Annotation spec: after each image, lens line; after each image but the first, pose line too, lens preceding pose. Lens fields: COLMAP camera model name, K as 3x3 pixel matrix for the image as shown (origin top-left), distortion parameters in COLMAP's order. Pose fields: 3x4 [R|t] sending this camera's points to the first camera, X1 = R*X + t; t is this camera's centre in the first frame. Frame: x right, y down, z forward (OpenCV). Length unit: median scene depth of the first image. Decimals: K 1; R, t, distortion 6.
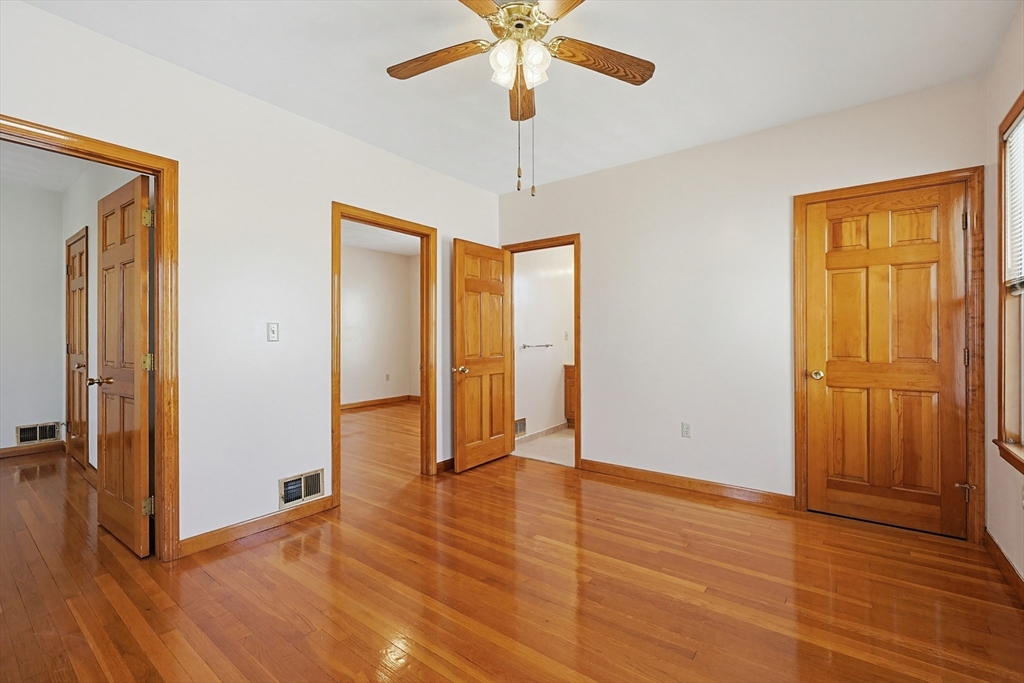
lens RADIAL K [[418.5, 0, 517.8], [0, 418.5, 341.9], [0, 0, 1]] dist [-0.000086, 0.000050]
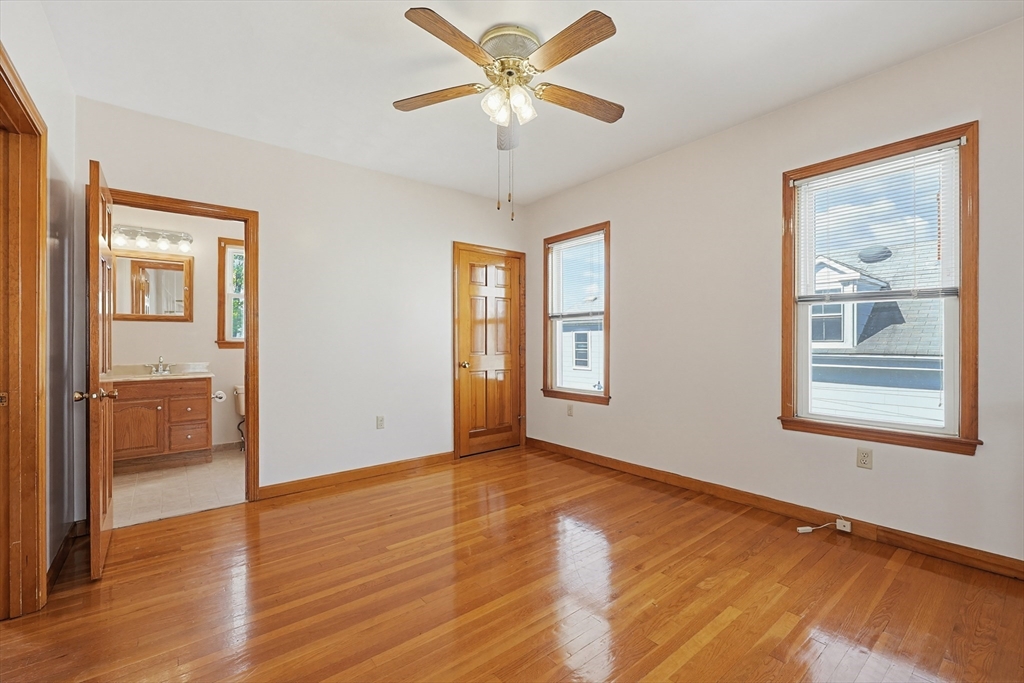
lens RADIAL K [[436.9, 0, 518.3], [0, 436.9, 340.6], [0, 0, 1]] dist [0.000207, 0.000115]
pose [[0.268149, 0.001840, 0.963376, -0.724711], [0.001429, 0.999996, -0.002307, -0.004070], [-0.963376, 0.001996, 0.268146, 0.386669]]
